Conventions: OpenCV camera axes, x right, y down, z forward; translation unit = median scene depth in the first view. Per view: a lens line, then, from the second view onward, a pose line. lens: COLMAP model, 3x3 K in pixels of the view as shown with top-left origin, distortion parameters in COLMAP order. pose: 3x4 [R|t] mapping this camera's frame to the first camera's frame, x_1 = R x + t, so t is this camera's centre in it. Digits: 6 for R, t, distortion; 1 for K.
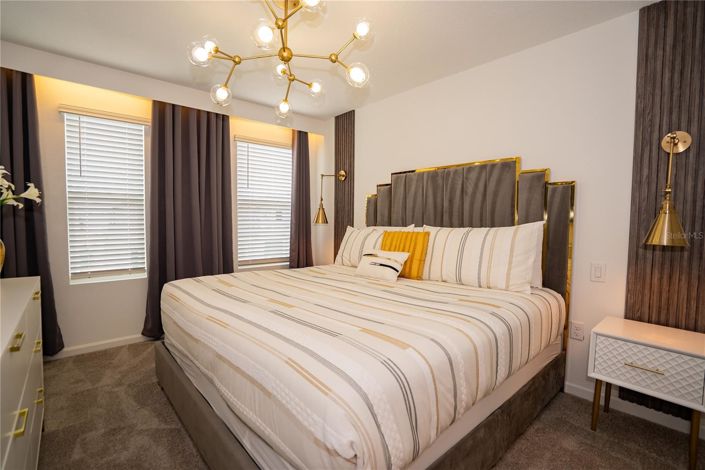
lens RADIAL K [[328.2, 0, 347.6], [0, 328.2, 234.3], [0, 0, 1]] dist [-0.064215, 0.025420]
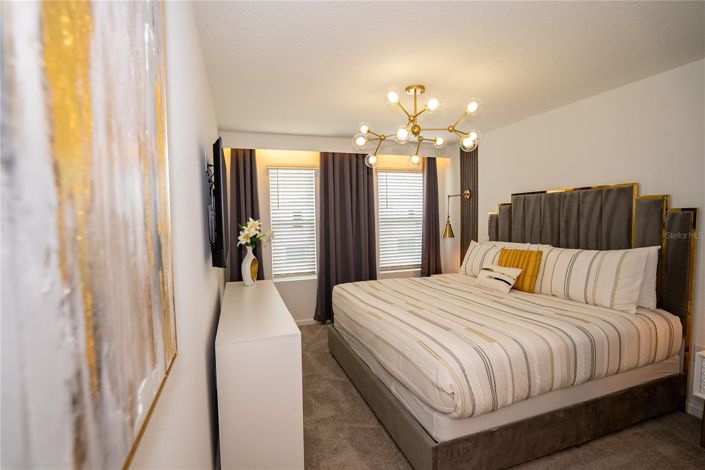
lens RADIAL K [[328.2, 0, 347.6], [0, 328.2, 234.3], [0, 0, 1]] dist [-0.064215, 0.025420]
pose [[0.921138, -0.002871, -0.389224, 0.064590], [0.007351, 0.999923, 0.010021, -0.089573], [0.389166, -0.012091, 0.921088, -0.326193]]
